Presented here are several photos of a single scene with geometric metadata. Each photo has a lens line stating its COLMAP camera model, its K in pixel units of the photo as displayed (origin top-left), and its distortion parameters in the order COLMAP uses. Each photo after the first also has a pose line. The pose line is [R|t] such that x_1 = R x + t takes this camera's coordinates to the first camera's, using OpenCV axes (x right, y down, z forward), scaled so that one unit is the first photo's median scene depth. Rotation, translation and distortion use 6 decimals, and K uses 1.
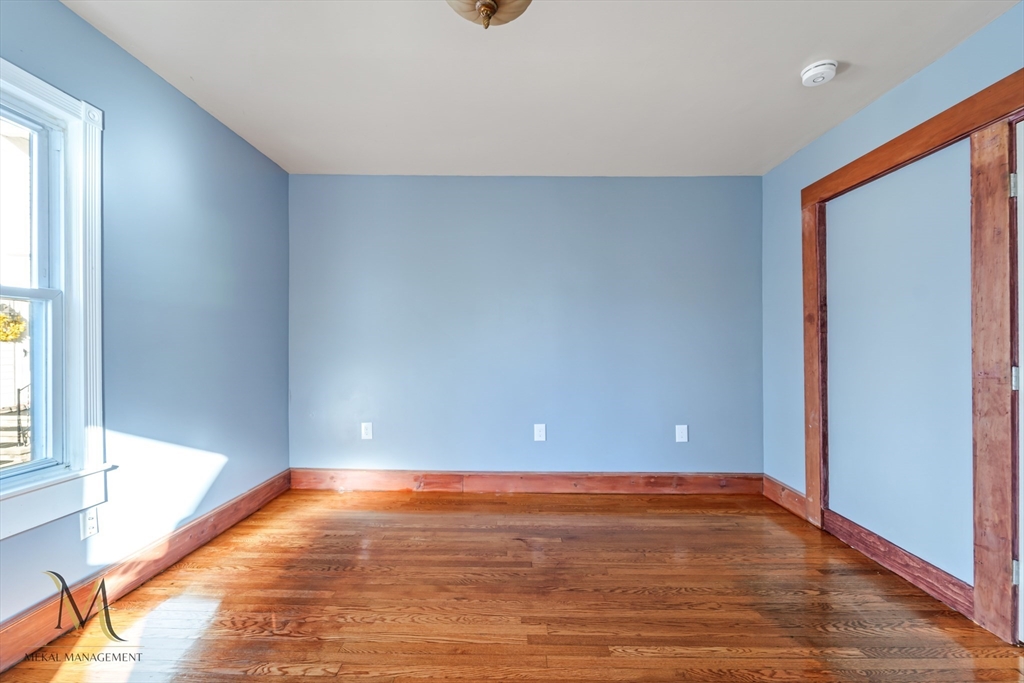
lens RADIAL K [[422.4, 0, 517.7], [0, 422.4, 334.7], [0, 0, 1]] dist [-0.000291, -0.000171]
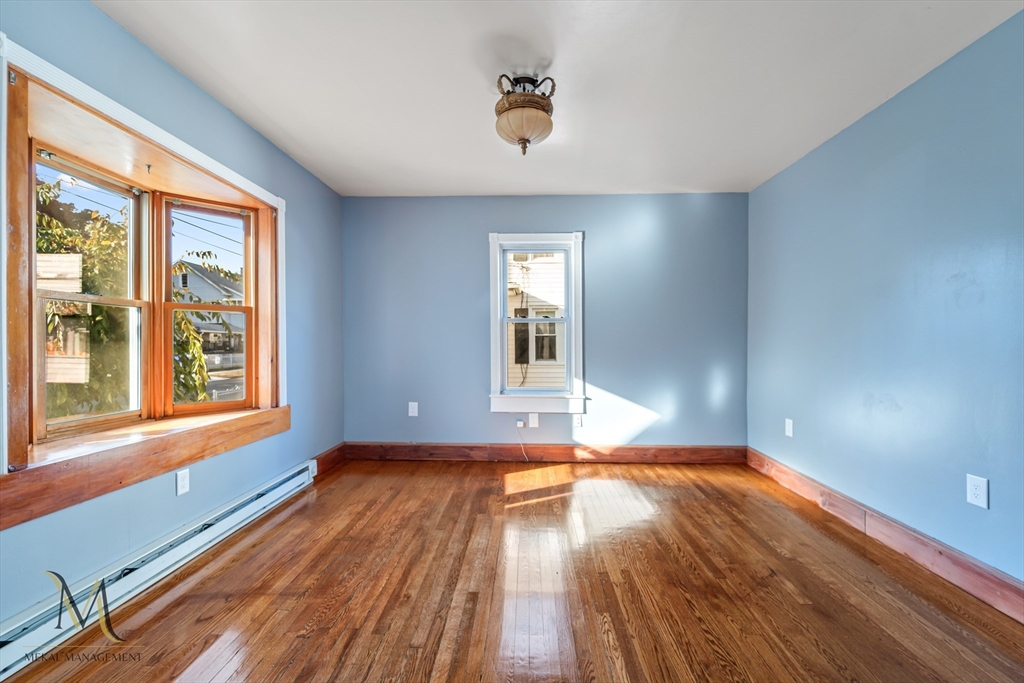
lens RADIAL K [[422.4, 0, 517.7], [0, 422.4, 334.7], [0, 0, 1]] dist [-0.000291, -0.000171]
pose [[-0.016240, -0.015401, -0.999750, 0.825969], [0.020276, 0.999671, -0.015729, 0.015558], [0.999663, -0.020526, -0.015922, 0.495370]]
